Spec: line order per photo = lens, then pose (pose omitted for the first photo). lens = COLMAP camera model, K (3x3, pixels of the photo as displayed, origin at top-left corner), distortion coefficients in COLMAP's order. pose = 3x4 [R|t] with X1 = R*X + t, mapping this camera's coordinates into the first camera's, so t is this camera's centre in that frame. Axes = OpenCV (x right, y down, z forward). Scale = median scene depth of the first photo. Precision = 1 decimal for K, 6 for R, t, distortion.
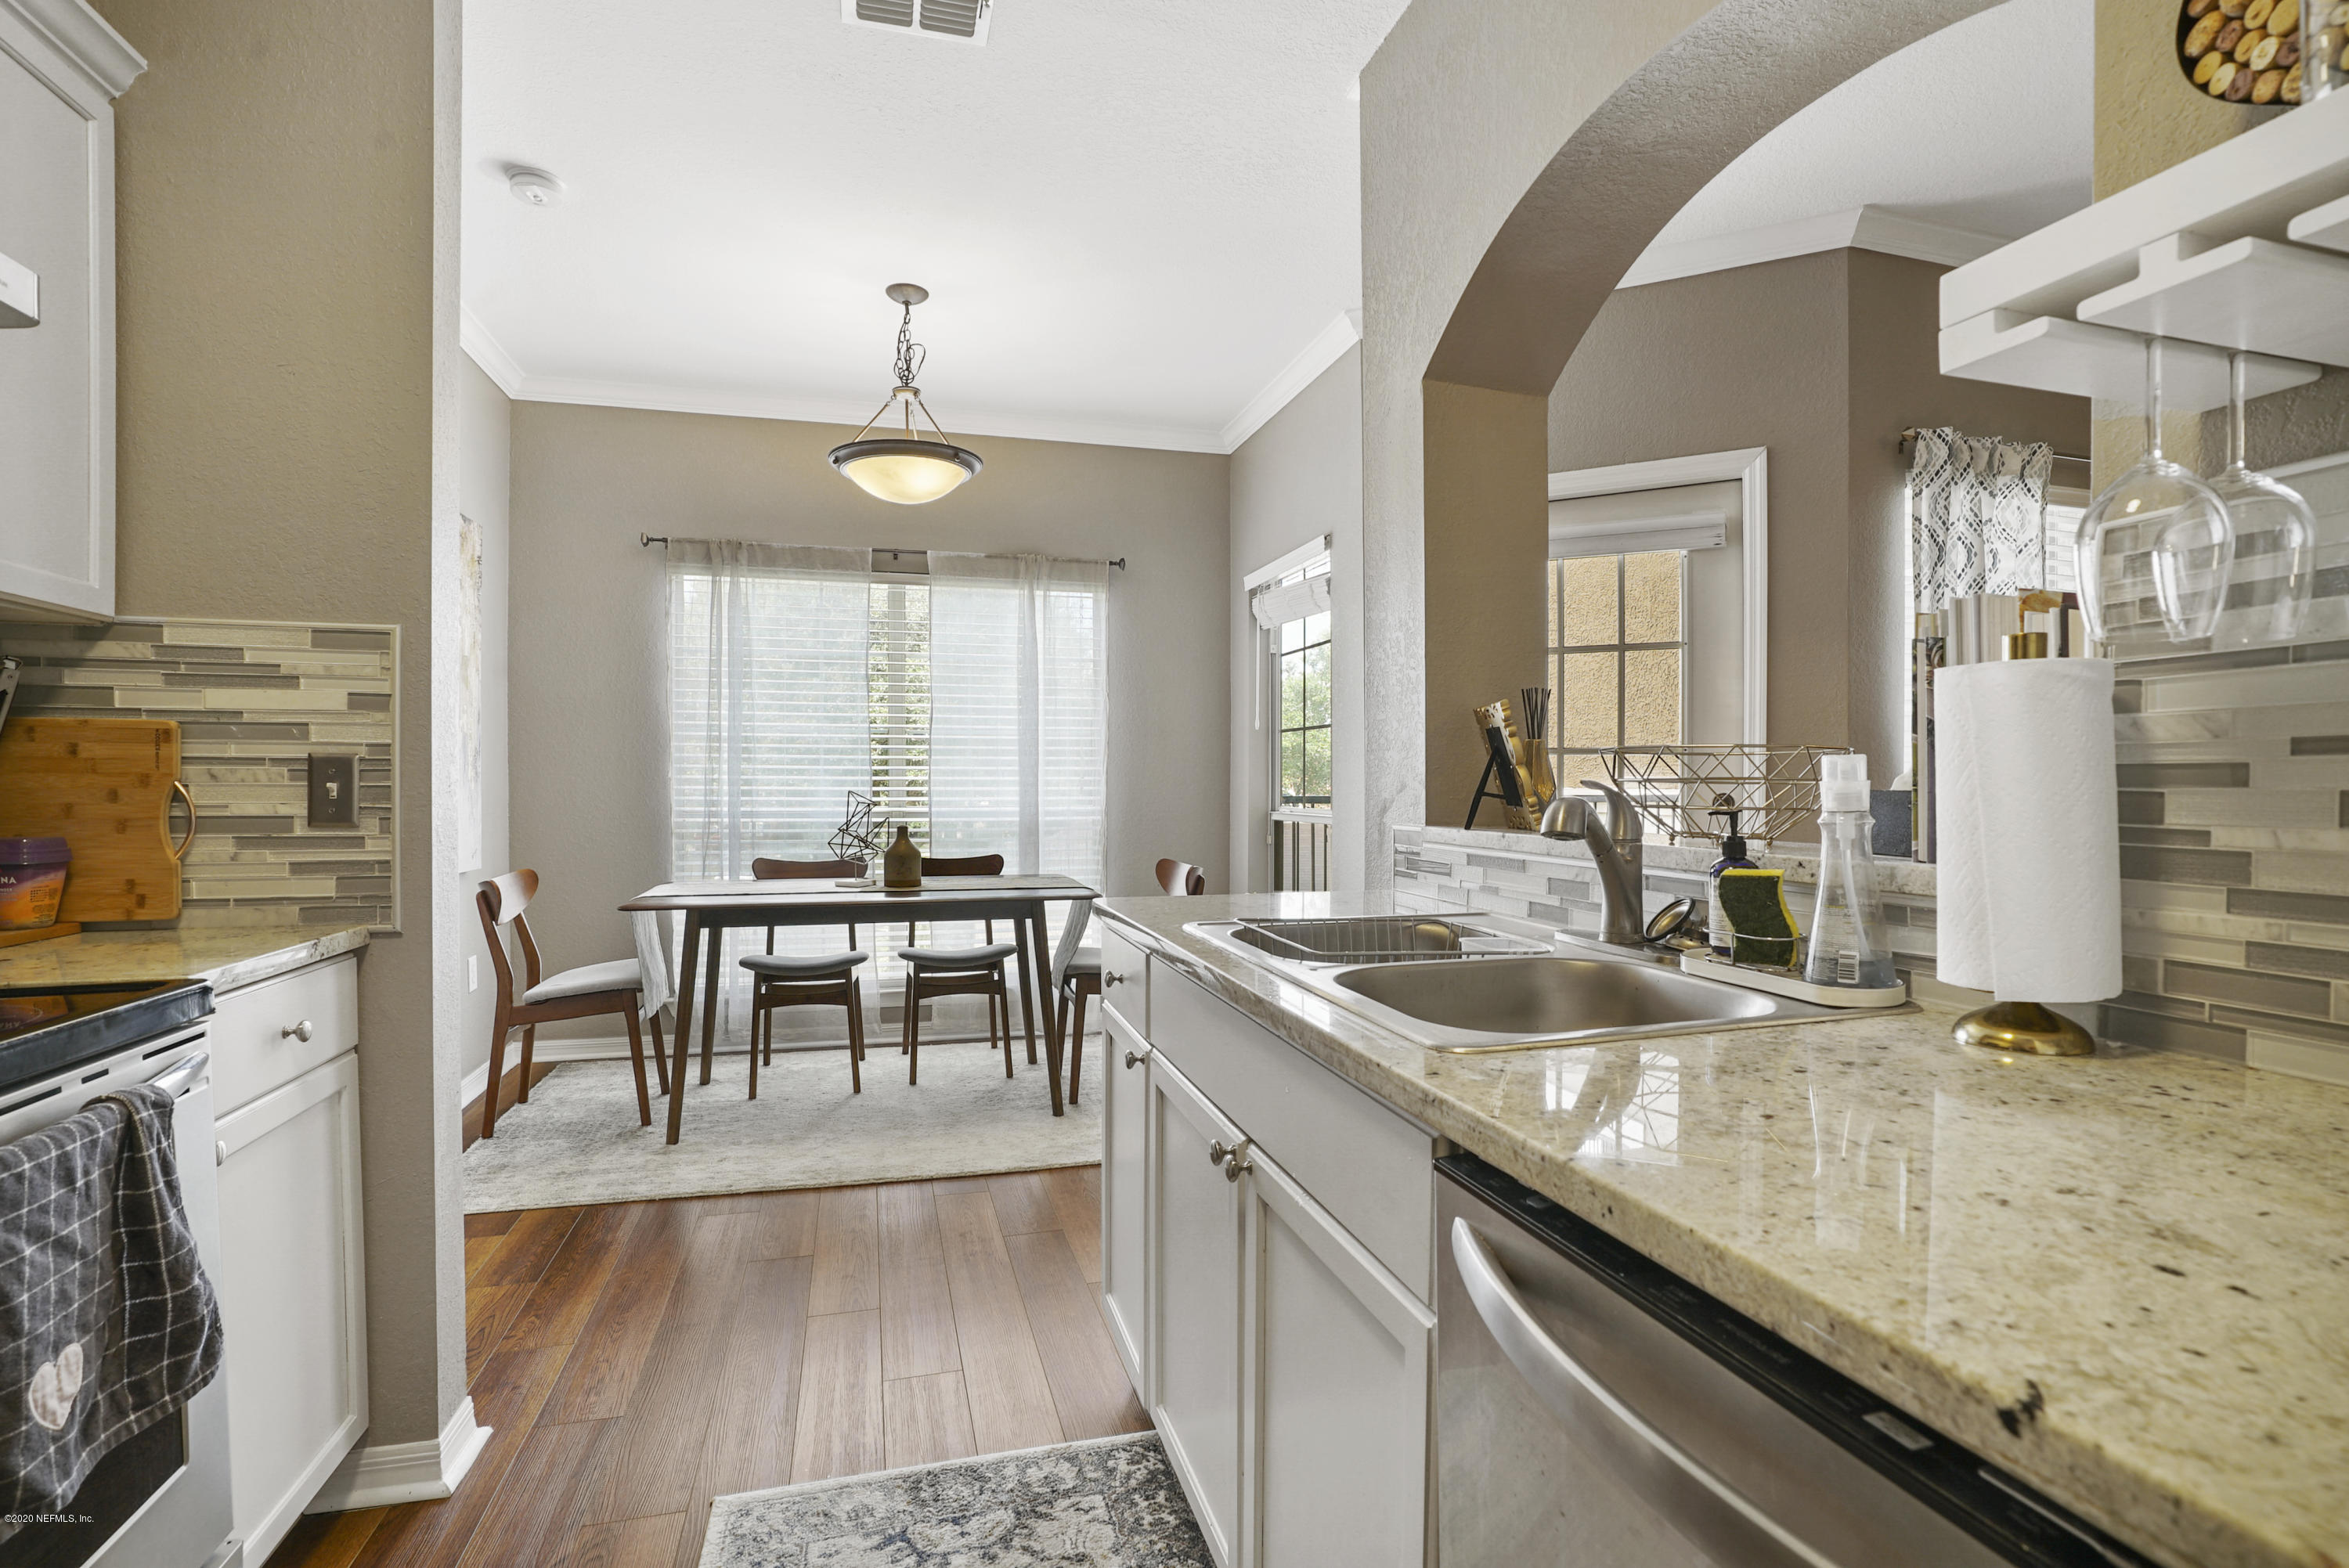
lens RADIAL K [[1092.3, 0, 1173.2], [0, 1092.3, 798.4], [0, 0, 1]] dist [-0.071762, 0.029879]
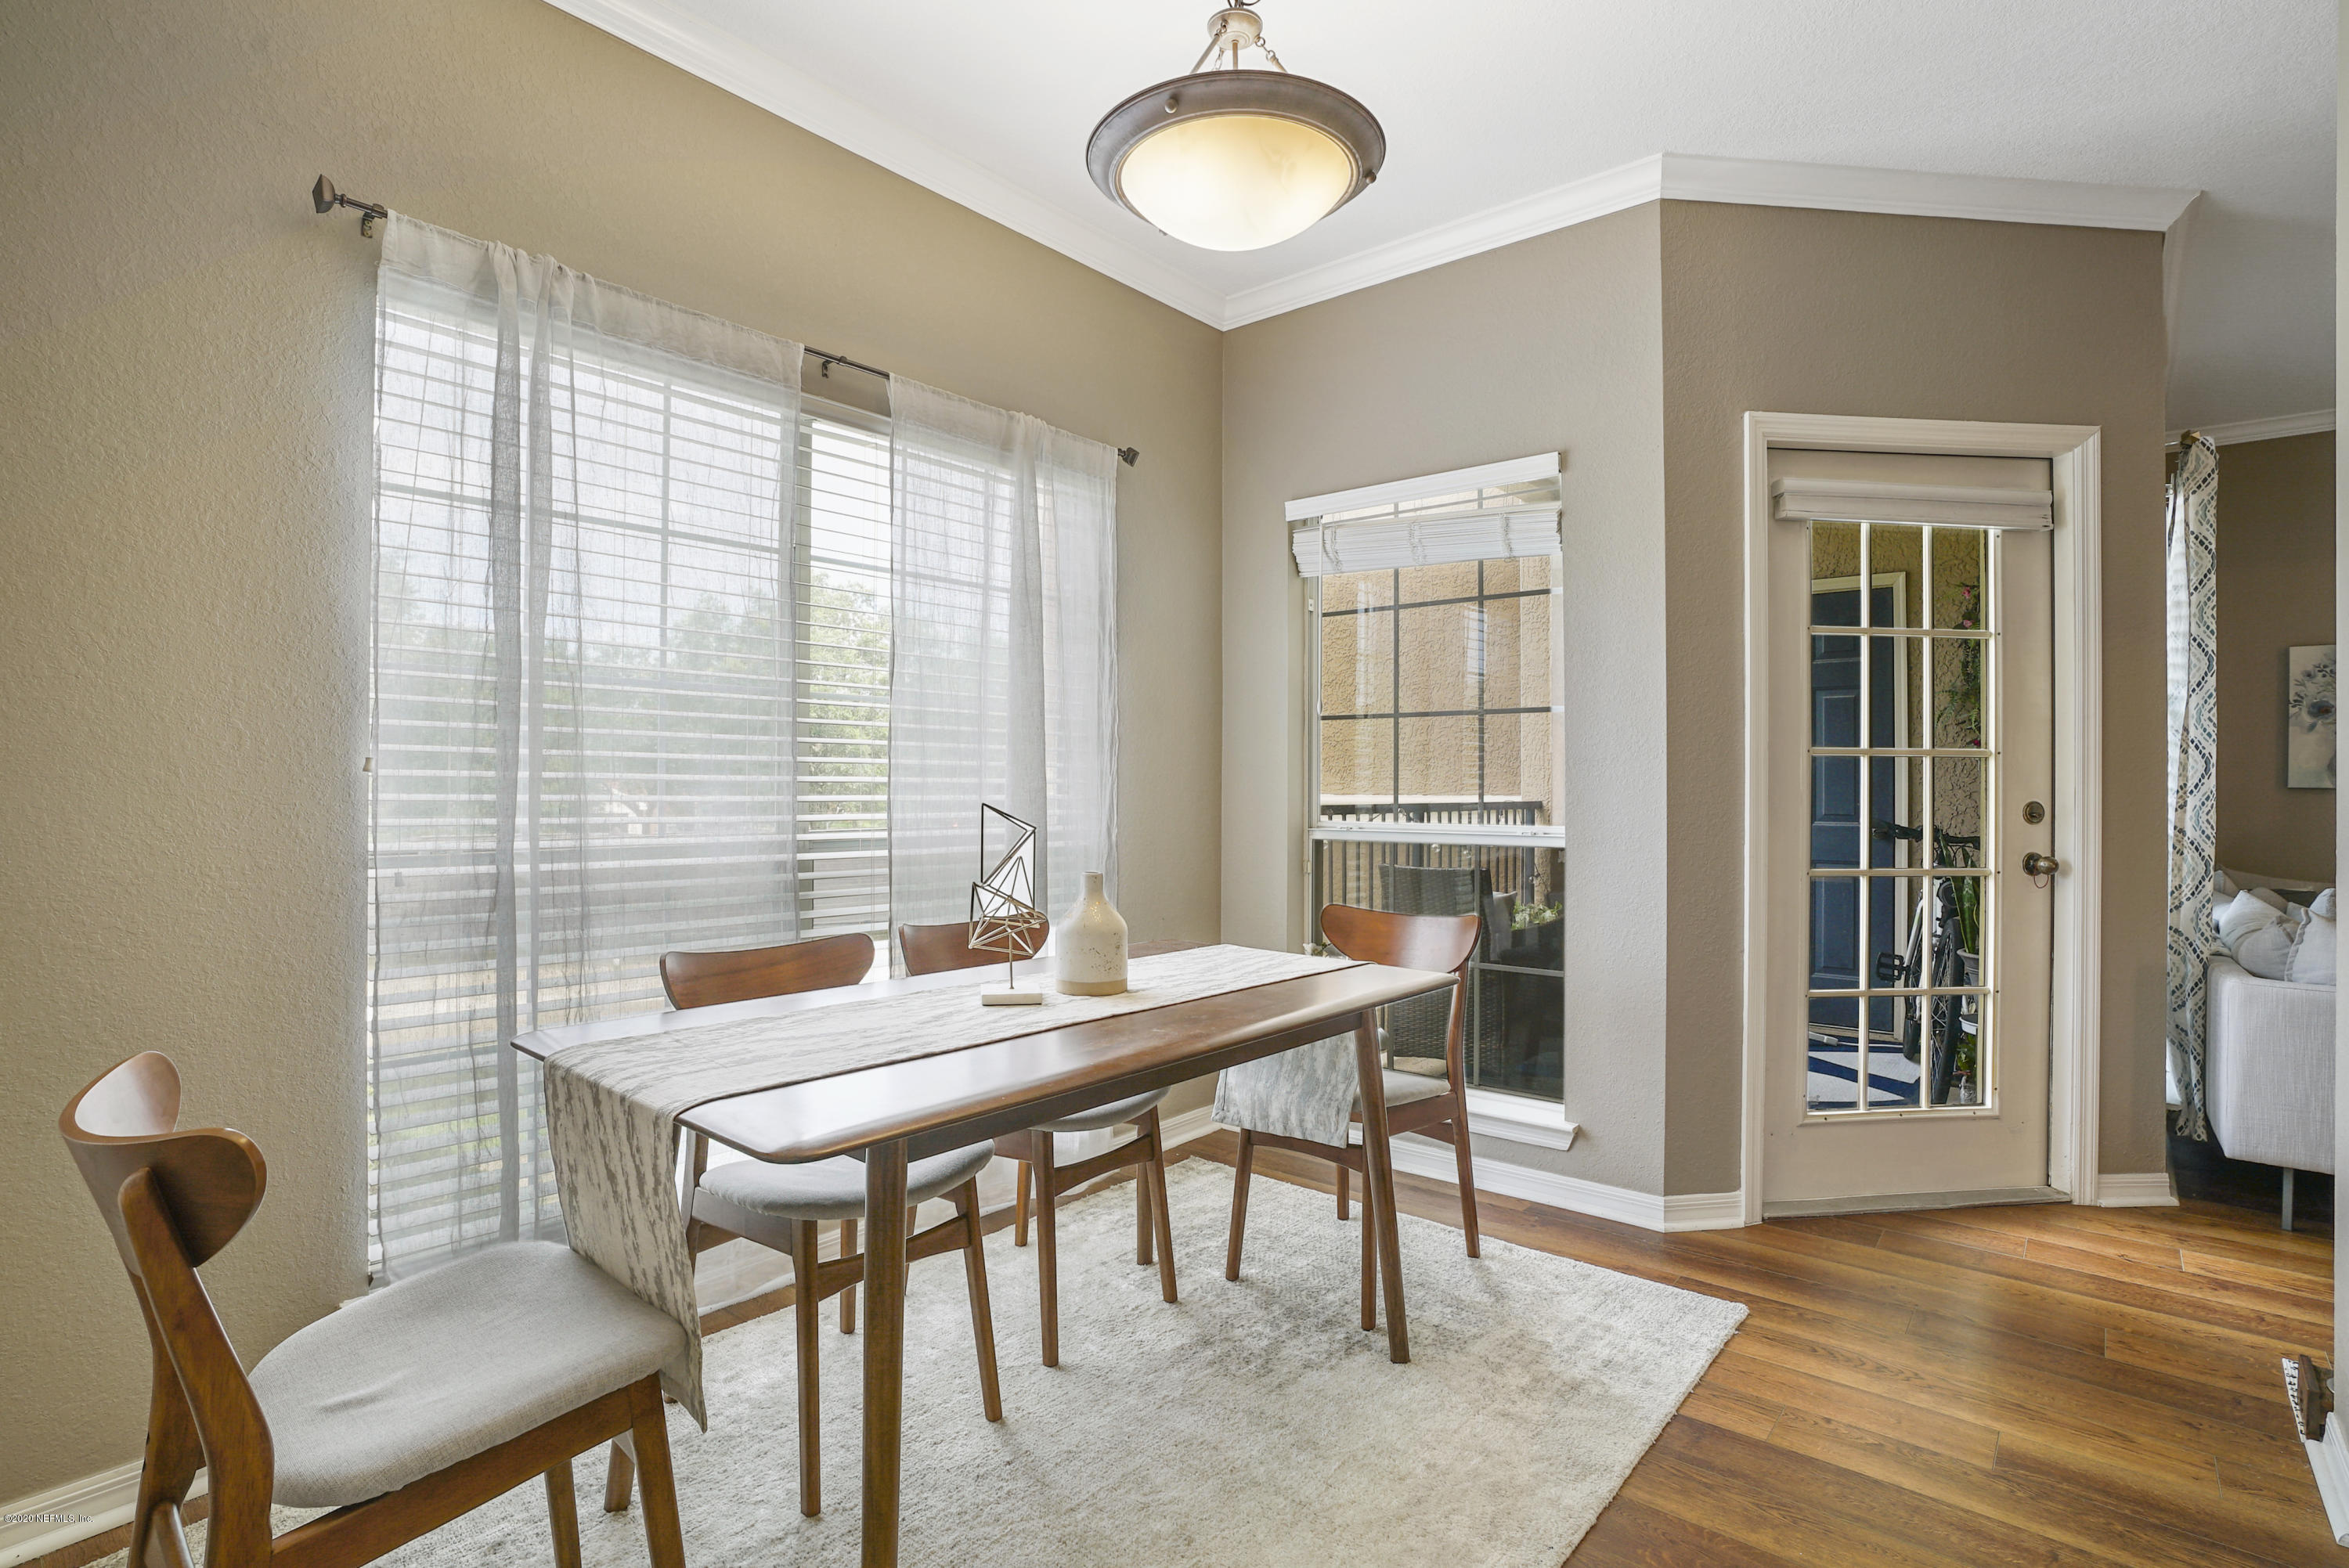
lens RADIAL K [[1141.4, 0, 1174.6], [0, 1141.4, 759.0], [0, 0, 1]] dist [-0.044248, -0.000282]
pose [[0.837122, 0.015466, 0.546798, -0.427229], [0.003529, 0.999427, -0.033671, -0.008651], [-0.547005, 0.030116, 0.836587, 0.436200]]
